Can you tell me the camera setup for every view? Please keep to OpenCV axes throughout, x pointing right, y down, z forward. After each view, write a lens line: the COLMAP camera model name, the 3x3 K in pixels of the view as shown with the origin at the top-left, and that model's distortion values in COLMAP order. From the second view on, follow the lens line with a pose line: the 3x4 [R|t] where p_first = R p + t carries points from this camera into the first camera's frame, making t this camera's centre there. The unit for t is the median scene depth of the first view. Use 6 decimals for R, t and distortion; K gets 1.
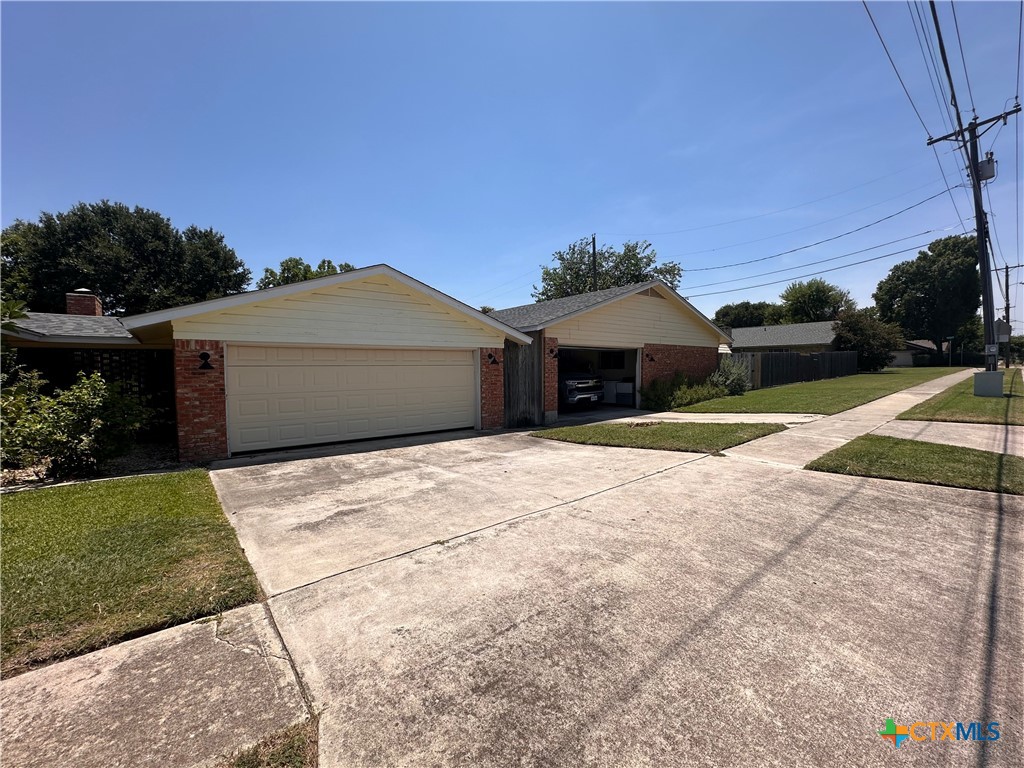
lens RADIAL K [[414.8, 0, 503.0], [0, 414.8, 387.9], [0, 0, 1]] dist [0.000457, 0.000254]
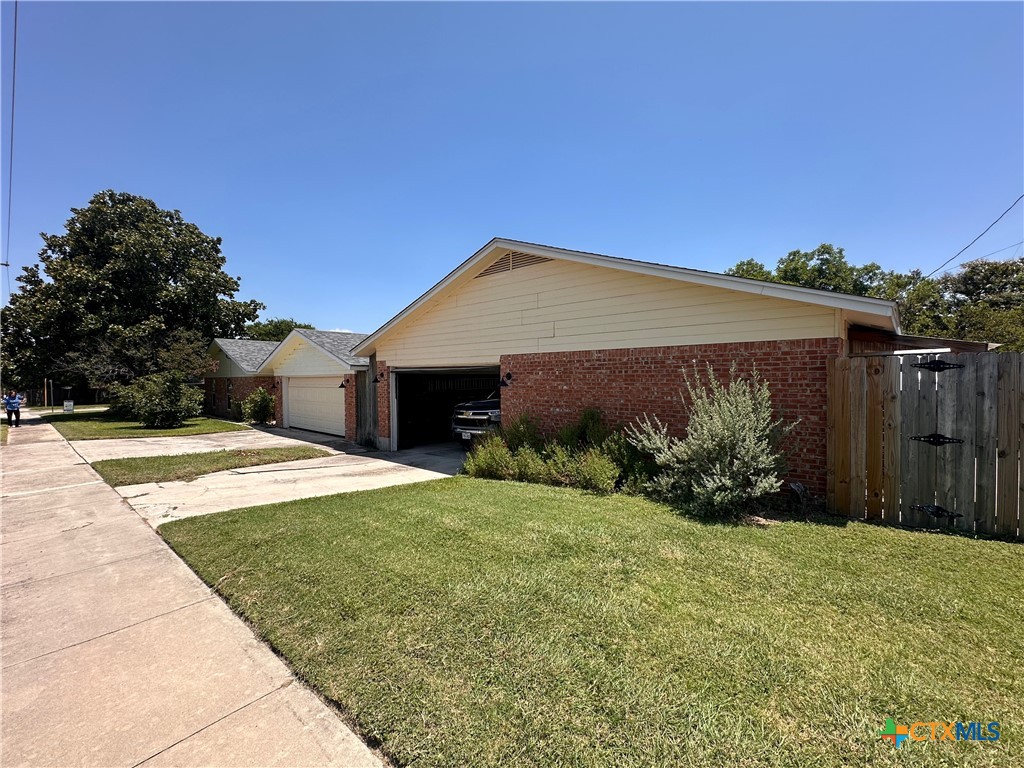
lens RADIAL K [[414.8, 0, 516.5], [0, 414.8, 389.0], [0, 0, 1]] dist [0.000457, 0.000254]
pose [[0.197482, 0.034934, -0.979684, 0.985234], [-0.039969, 0.998821, 0.027560, -0.084368], [0.979491, 0.033715, 0.198645, 0.983858]]
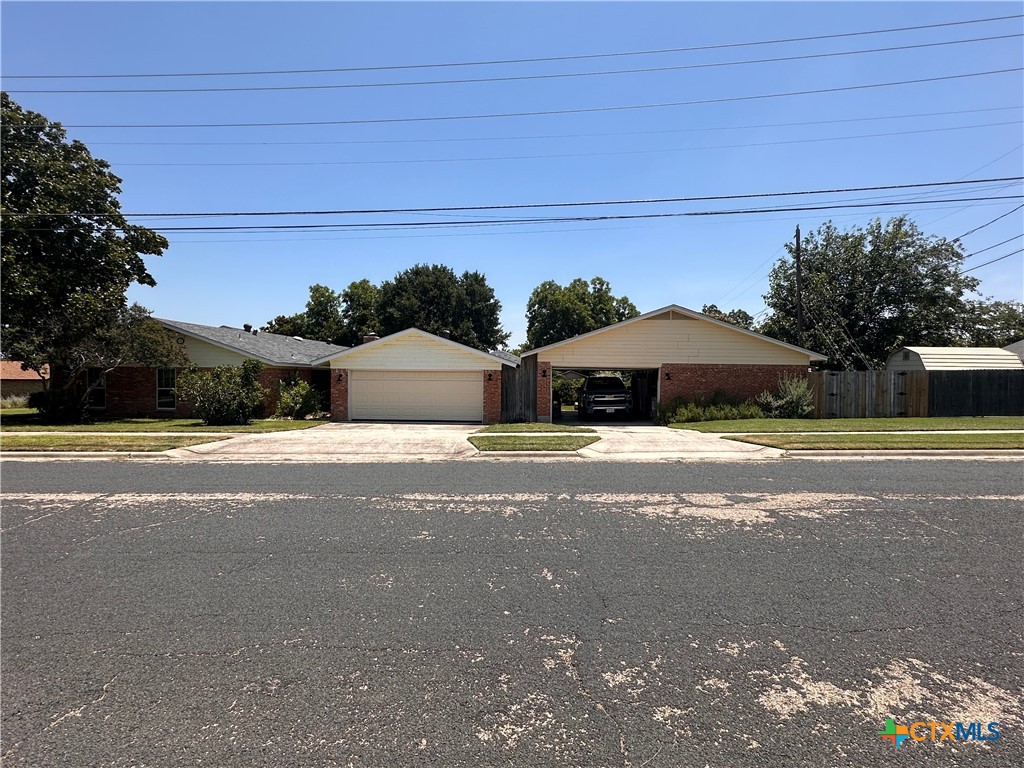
lens RADIAL K [[515.8, 0, 512.7], [0, 515.8, 383.3], [0, 0, 1]] dist [0.005849, 0.000795]
pose [[0.756671, 0.022310, -0.653415, 1.005034], [-0.048535, 0.998577, -0.022109, -0.007613], [0.651992, 0.048443, 0.756677, -0.296731]]
